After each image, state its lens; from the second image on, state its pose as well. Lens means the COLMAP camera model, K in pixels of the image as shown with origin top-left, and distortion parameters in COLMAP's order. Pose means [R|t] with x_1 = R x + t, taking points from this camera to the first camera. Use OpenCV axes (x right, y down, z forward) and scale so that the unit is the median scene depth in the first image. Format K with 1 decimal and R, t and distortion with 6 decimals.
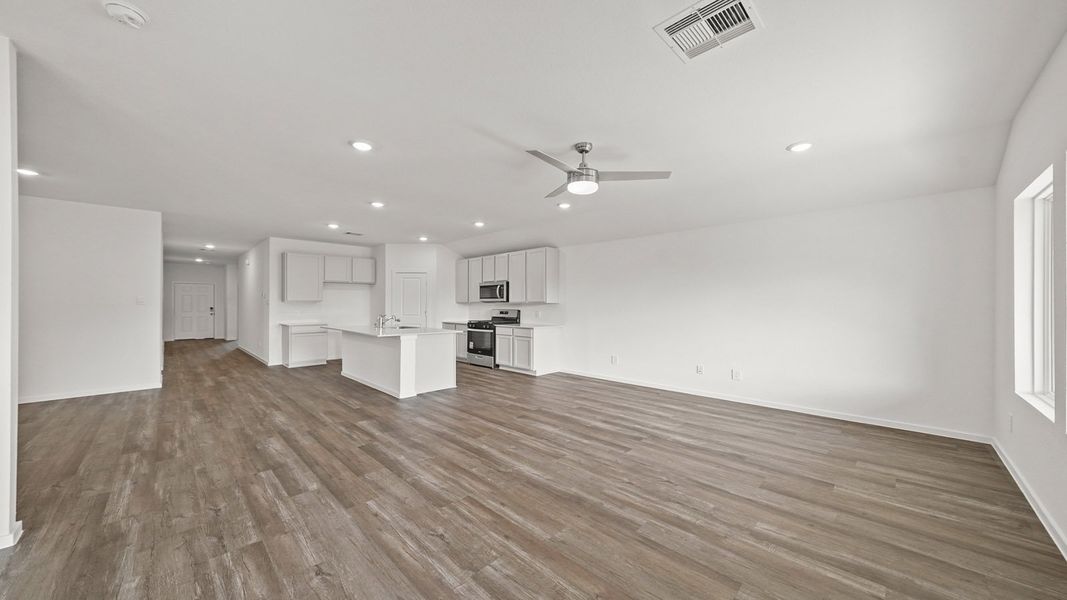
lens RADIAL K [[368.7, 0, 532.9], [0, 368.7, 300.7], [0, 0, 1]] dist [0.001691, 0.000007]
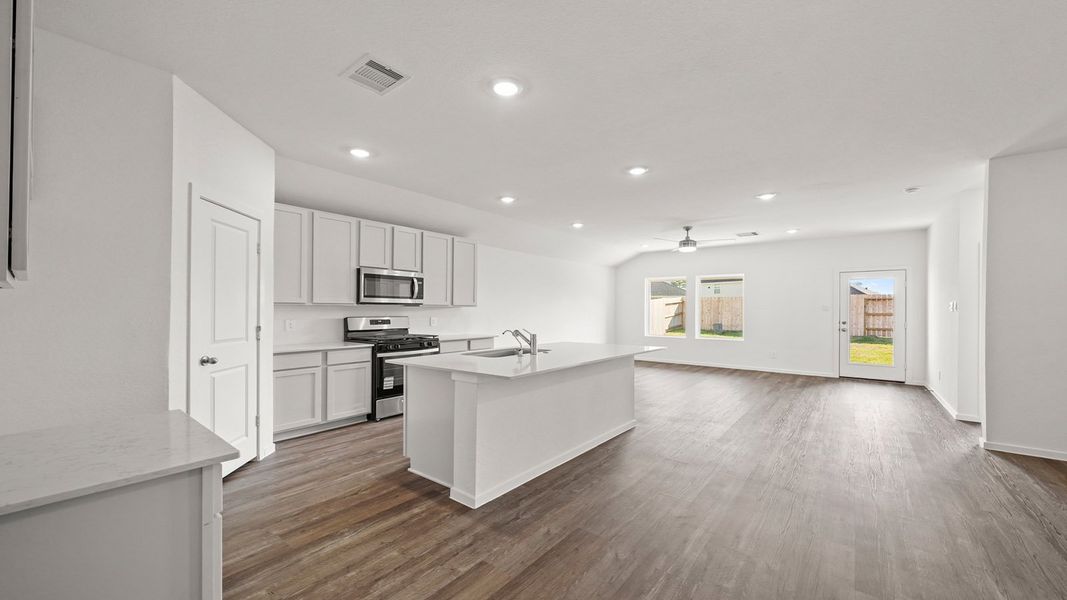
lens RADIAL K [[406.4, 0, 534.3], [0, 406.4, 308.8], [0, 0, 1]] dist [-0.001091, -0.000008]
pose [[-0.121820, -0.000793, 0.992552, -1.995016], [-0.015109, 0.999885, -0.001056, 0.018385], [-0.992437, -0.015125, -0.121818, 2.190520]]
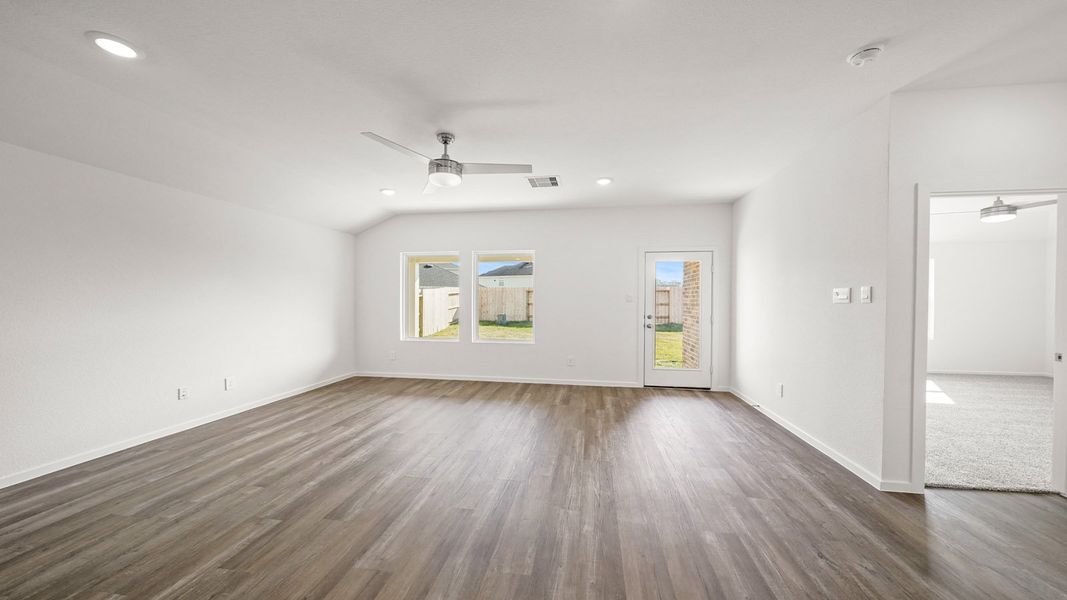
lens RADIAL K [[368.7, 0, 532.2], [0, 368.7, 303.5], [0, 0, 1]] dist [0.001757, 0.000068]
pose [[-0.587452, -0.008001, 0.809220, -0.841675], [-0.012376, 0.999923, 0.000902, 0.013585], [-0.809165, -0.009485, -0.587505, 1.484874]]
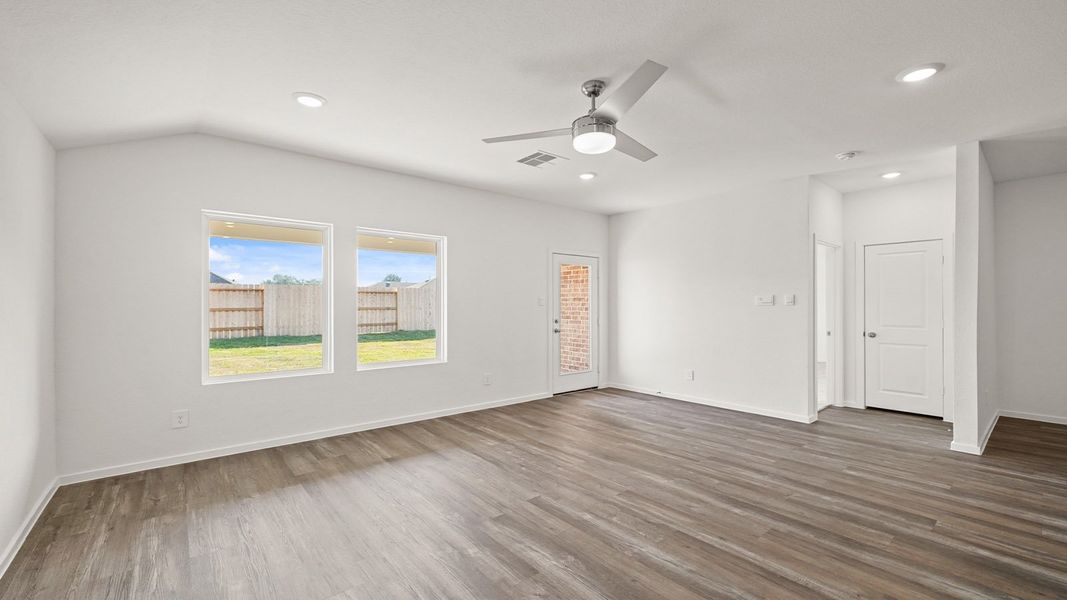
lens RADIAL K [[437.7, 0, 538.1], [0, 437.7, 303.8], [0, 0, 1]] dist [-0.000988, -0.000229]
pose [[-0.996898, -0.000699, 0.078698, 0.189808], [-0.001852, 0.999892, -0.014585, 0.022705], [-0.078679, -0.014686, -0.996792, 1.992920]]
